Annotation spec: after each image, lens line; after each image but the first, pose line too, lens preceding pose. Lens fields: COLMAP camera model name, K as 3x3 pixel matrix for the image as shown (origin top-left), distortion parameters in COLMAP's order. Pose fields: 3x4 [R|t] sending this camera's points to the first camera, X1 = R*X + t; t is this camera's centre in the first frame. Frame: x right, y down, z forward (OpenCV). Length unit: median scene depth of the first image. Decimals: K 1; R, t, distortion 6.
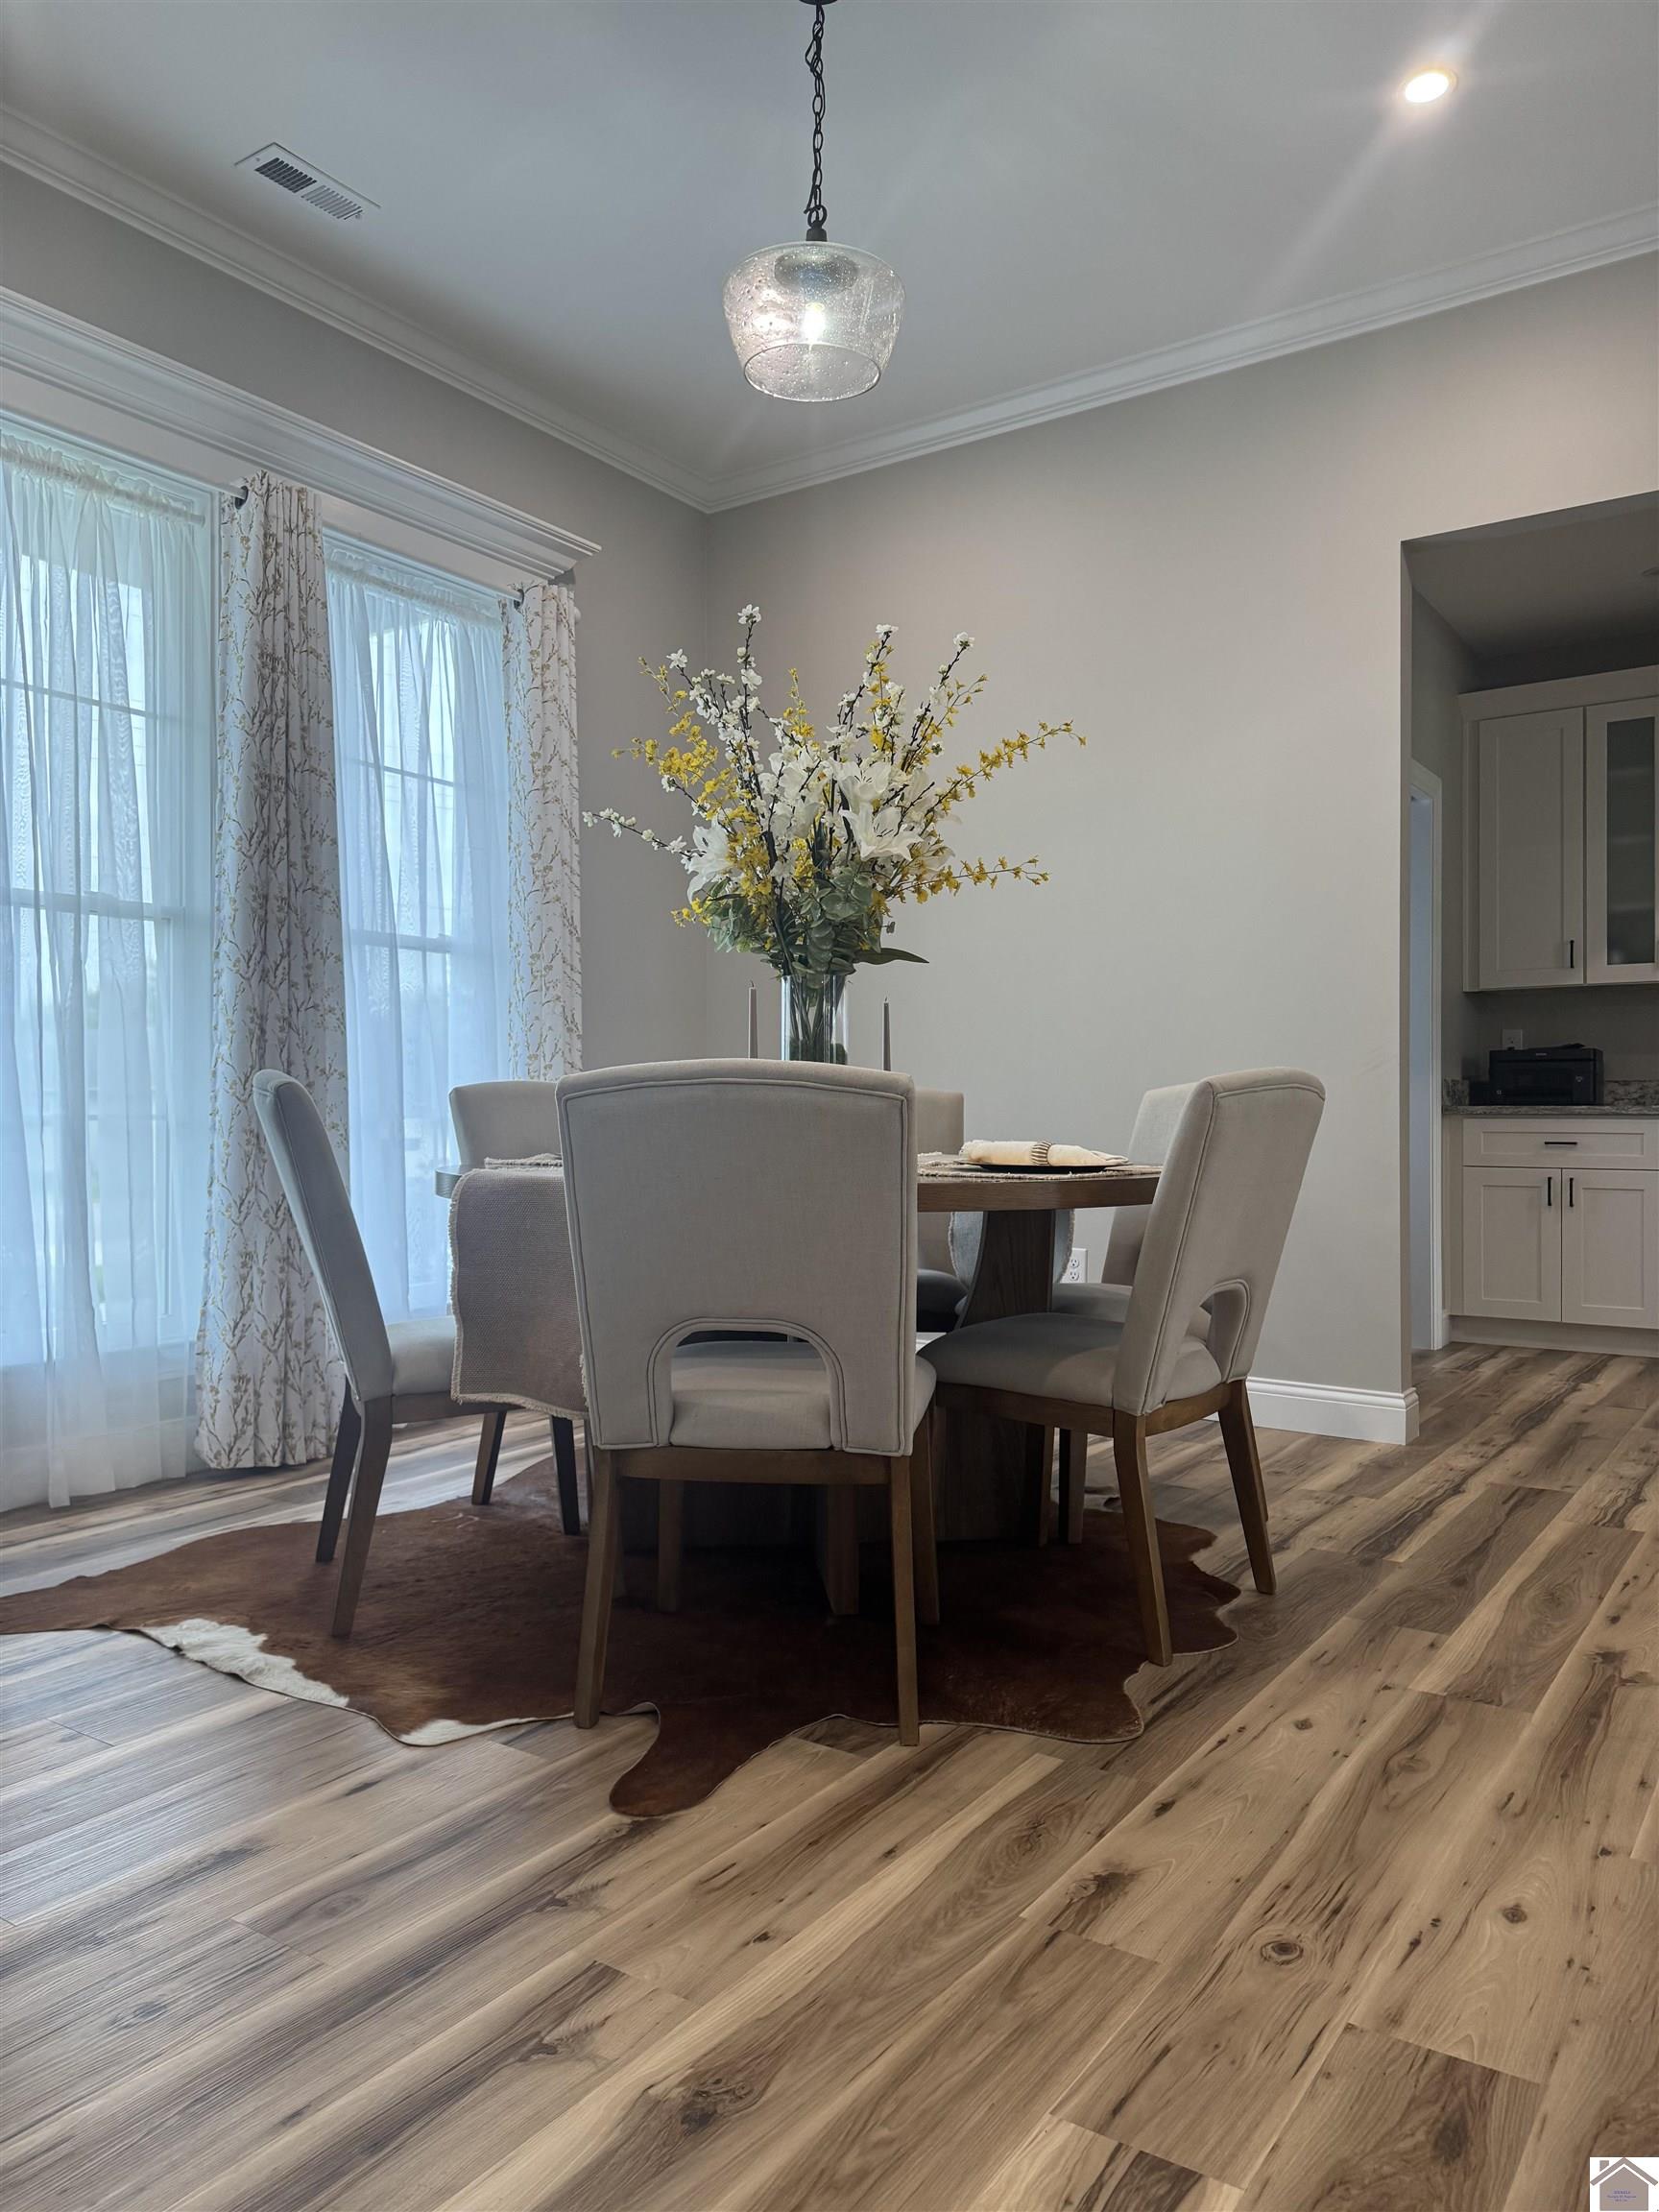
lens RADIAL K [[1557.7, 0, 832.3], [0, 1557.7, 1103.6], [0, 0, 1]] dist [0.048168, -0.048858]
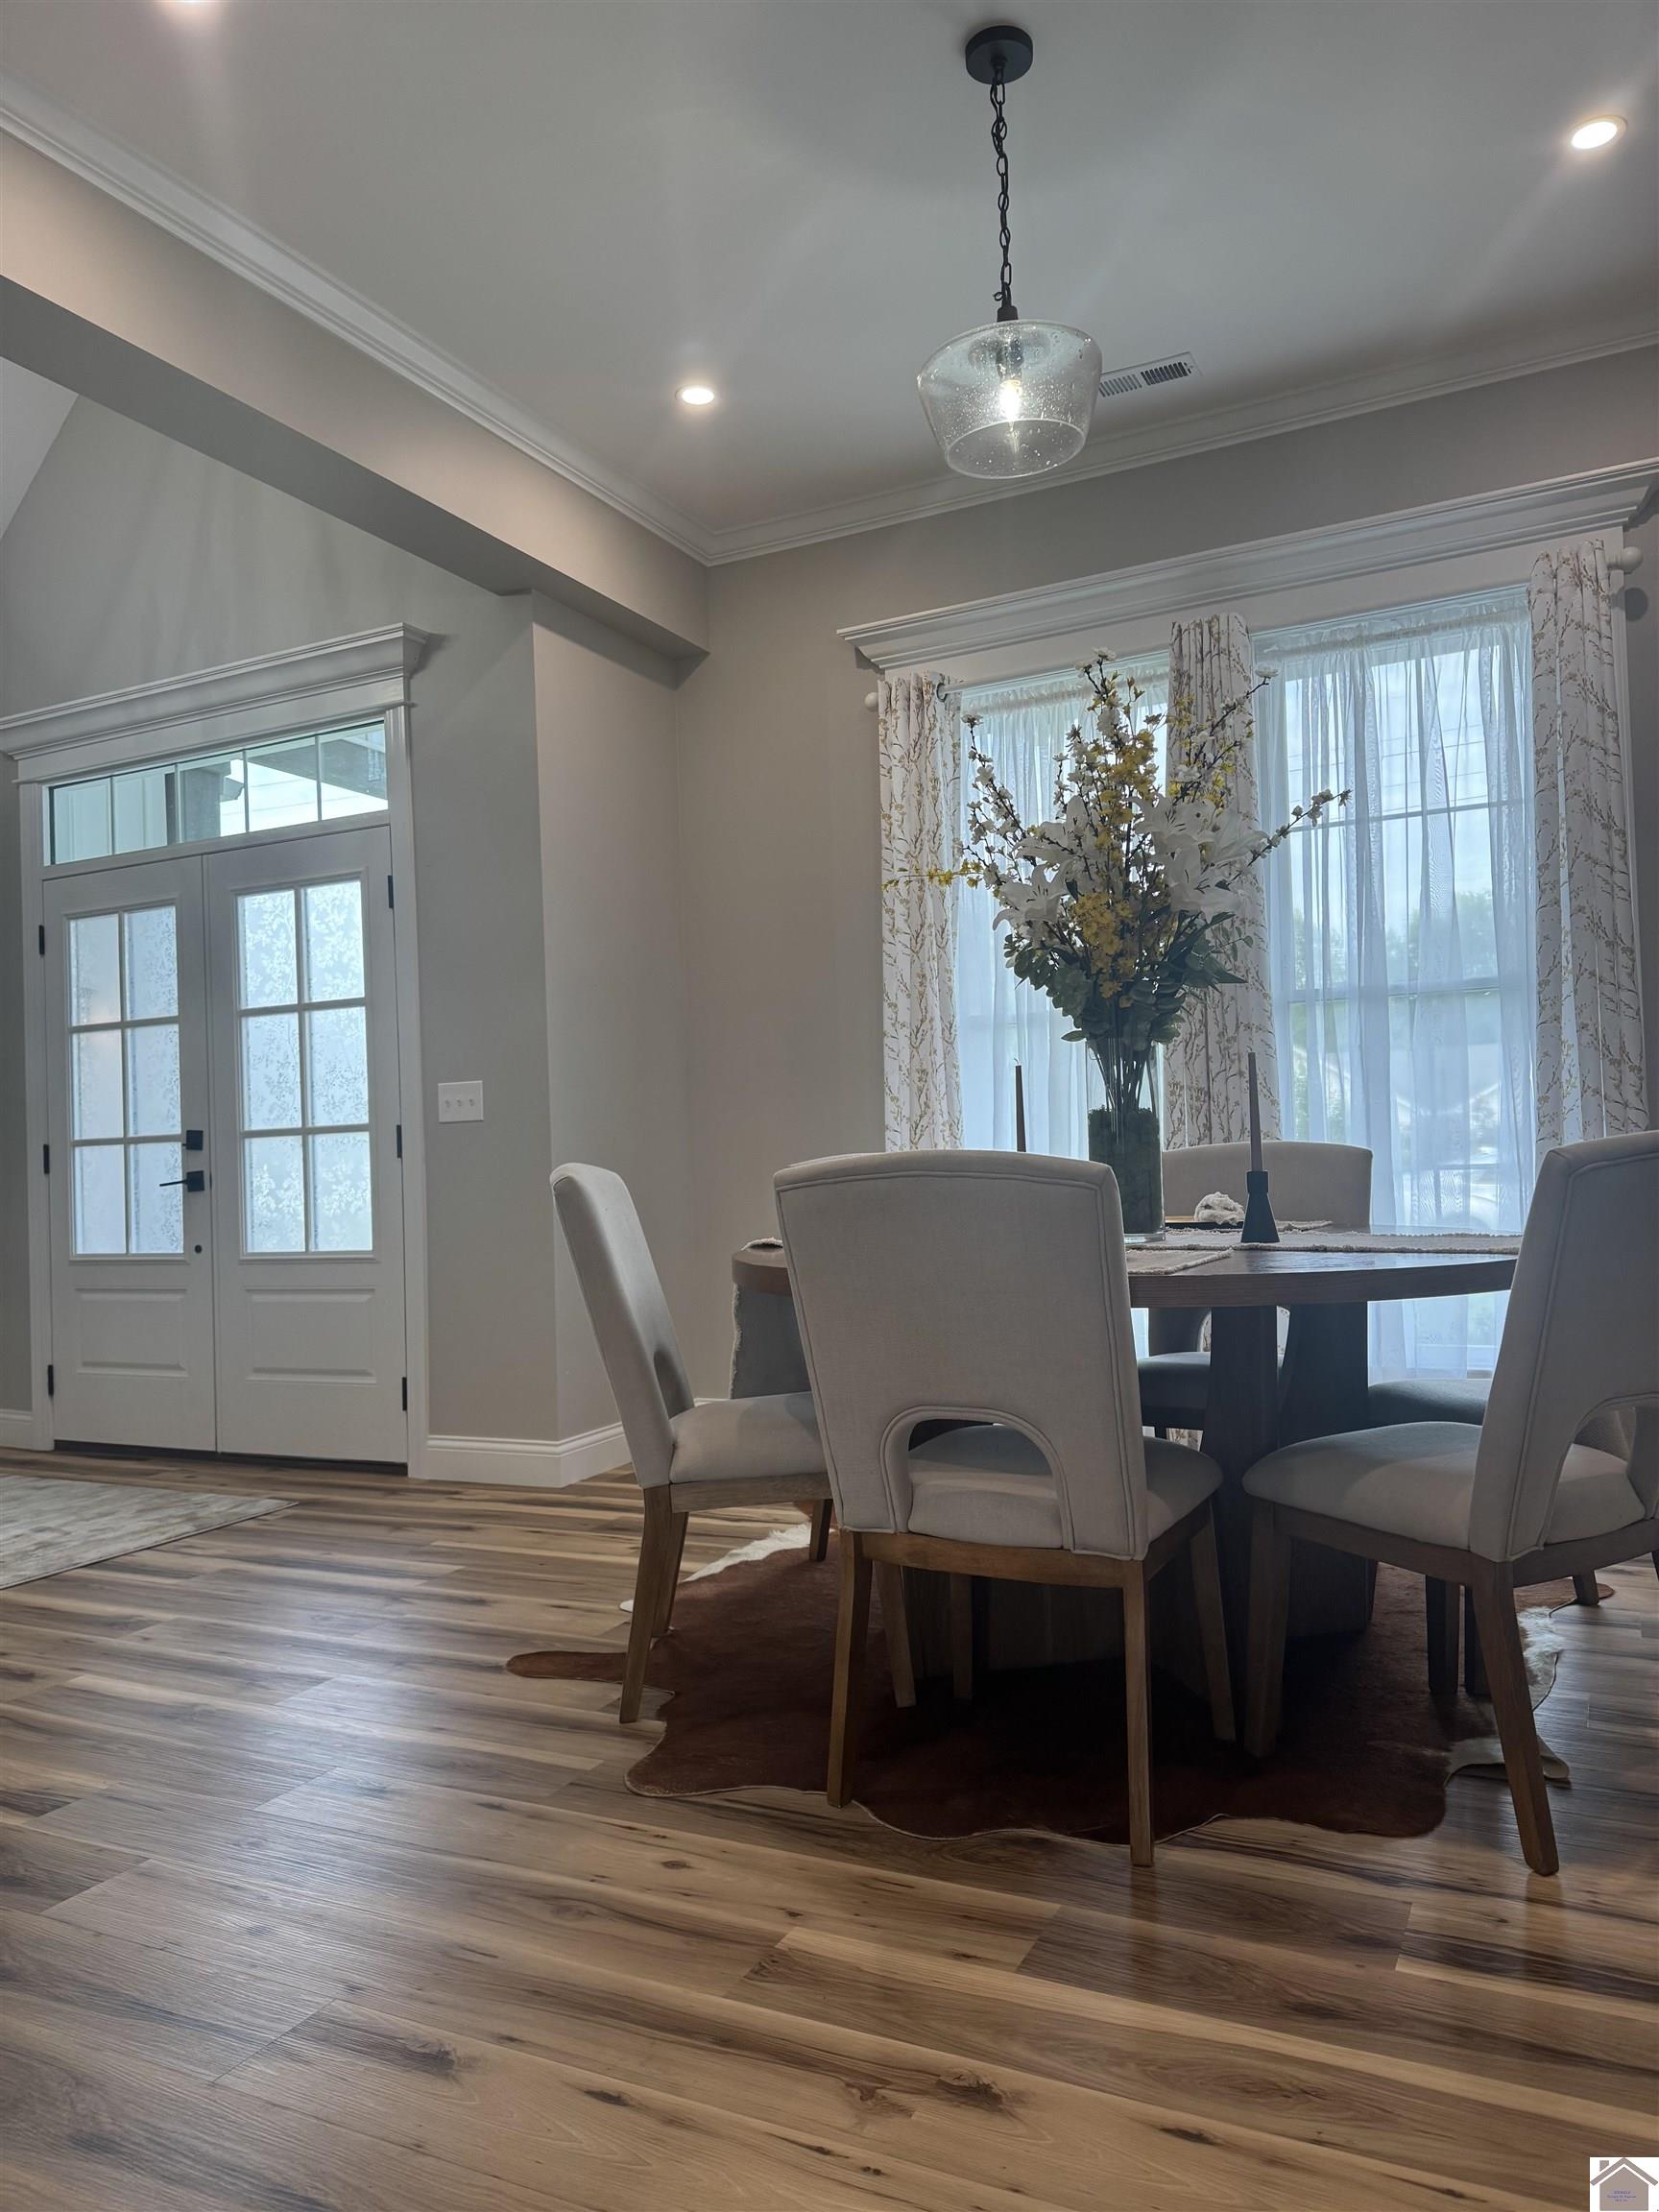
lens RADIAL K [[1557.7, 0, 837.5], [0, 1557.7, 1119.5], [0, 0, 1]] dist [0.048168, -0.048858]
pose [[0.131157, -0.025373, -0.991037, 1.241663], [0.038440, 0.999051, -0.020491, -0.032006], [0.990616, -0.035408, 0.132008, 0.967690]]
